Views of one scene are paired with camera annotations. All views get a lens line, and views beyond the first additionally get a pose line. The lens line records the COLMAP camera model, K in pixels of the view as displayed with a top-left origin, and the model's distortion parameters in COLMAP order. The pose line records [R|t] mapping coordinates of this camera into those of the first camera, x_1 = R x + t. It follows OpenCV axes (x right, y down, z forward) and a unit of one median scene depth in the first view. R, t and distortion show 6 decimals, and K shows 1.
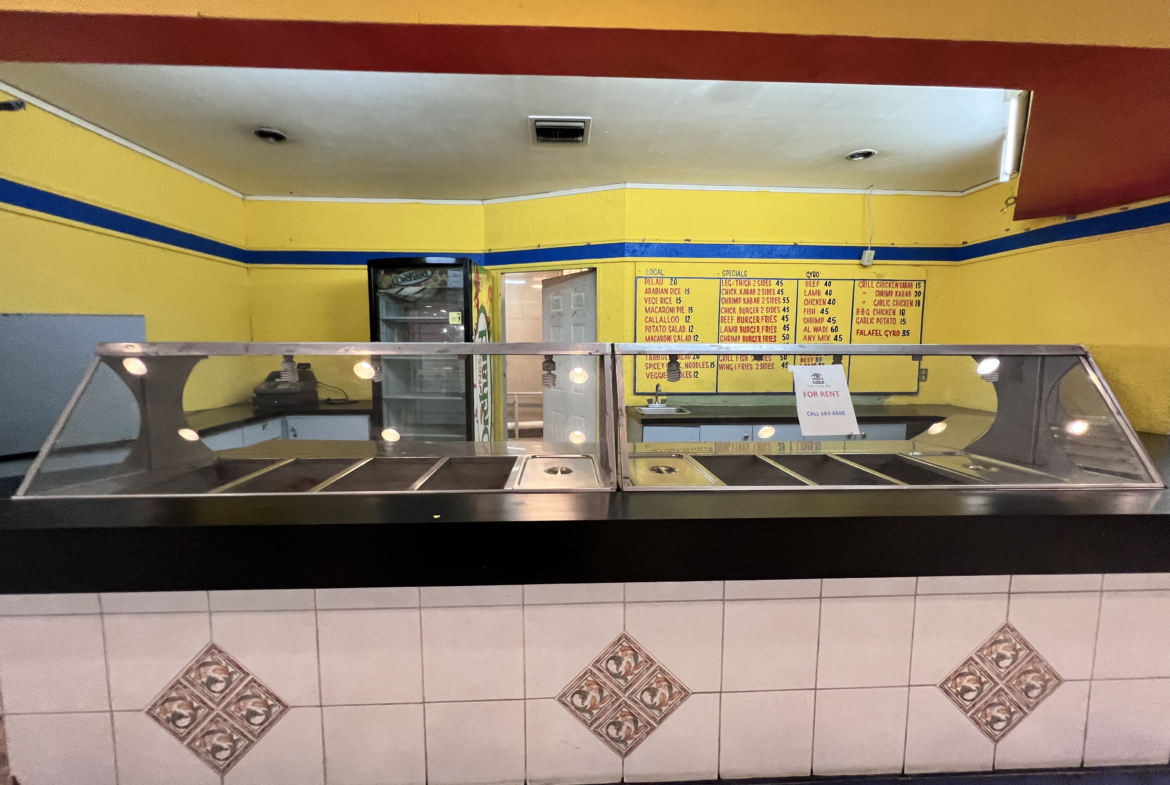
lens RADIAL K [[469.7, 0, 577.8], [0, 469.7, 390.1], [0, 0, 1]] dist [0.000480, 0.000204]
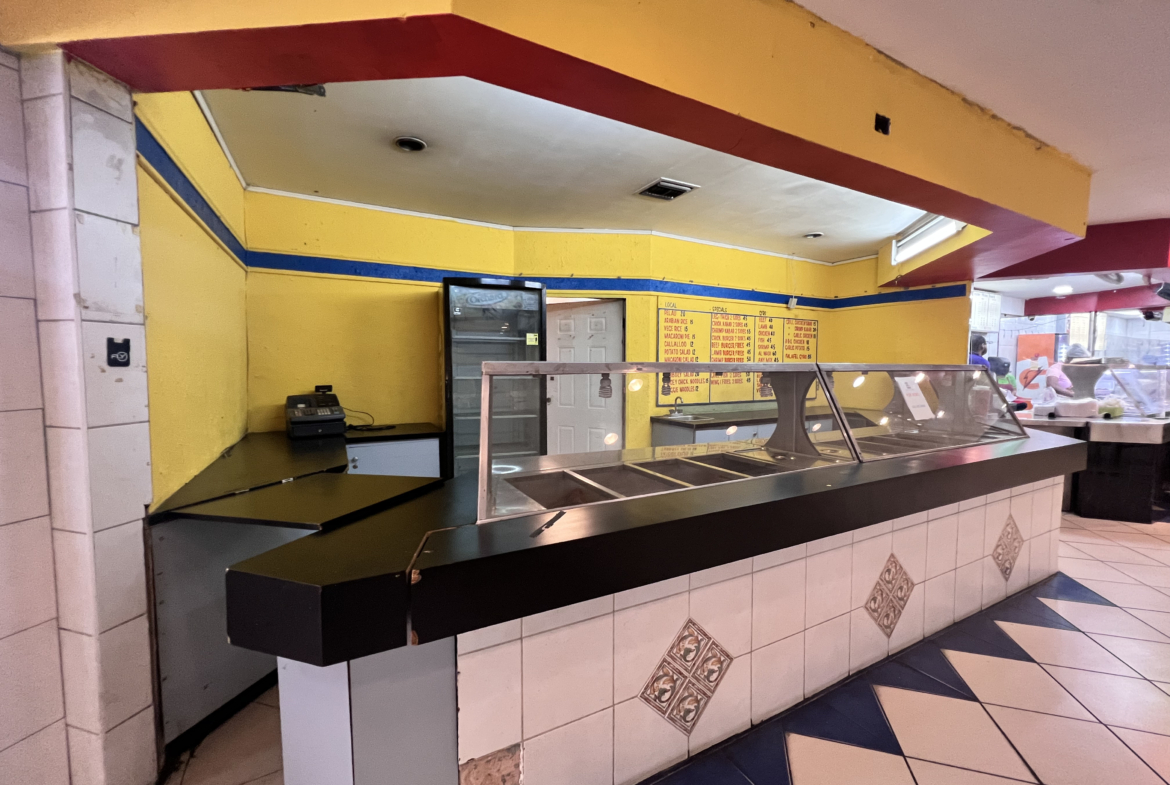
lens RADIAL K [[469.7, 0, 581.5], [0, 469.7, 391.5], [0, 0, 1]] dist [0.000480, 0.000204]
pose [[0.901103, -0.024287, 0.432924, -0.569329], [0.041631, 0.998664, -0.030627, -0.000074], [-0.431601, 0.045621, 0.900910, 0.013570]]
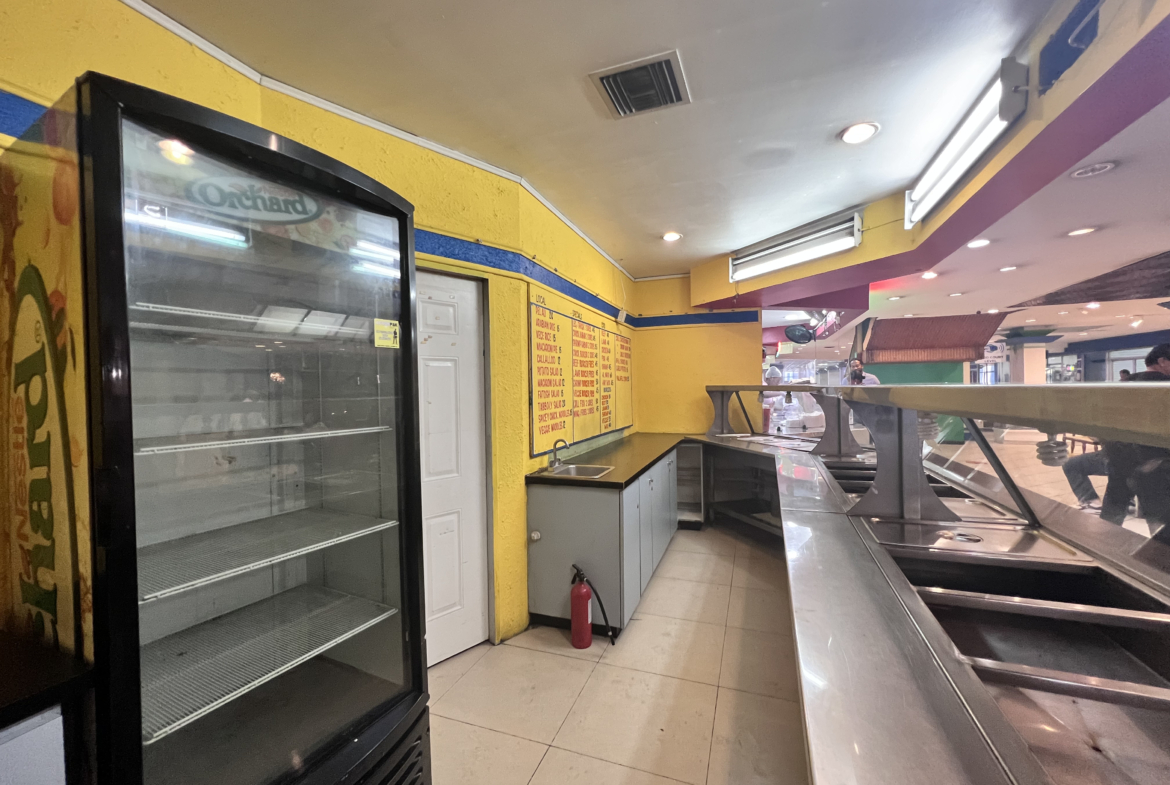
lens RADIAL K [[469.7, 0, 582.1], [0, 469.7, 391.4], [0, 0, 1]] dist [0.000480, 0.000204]
pose [[0.400880, -0.015216, 0.916004, -0.533626], [0.106566, 0.993849, -0.030129, -0.064776], [-0.909911, 0.109693, 0.400036, 0.626168]]
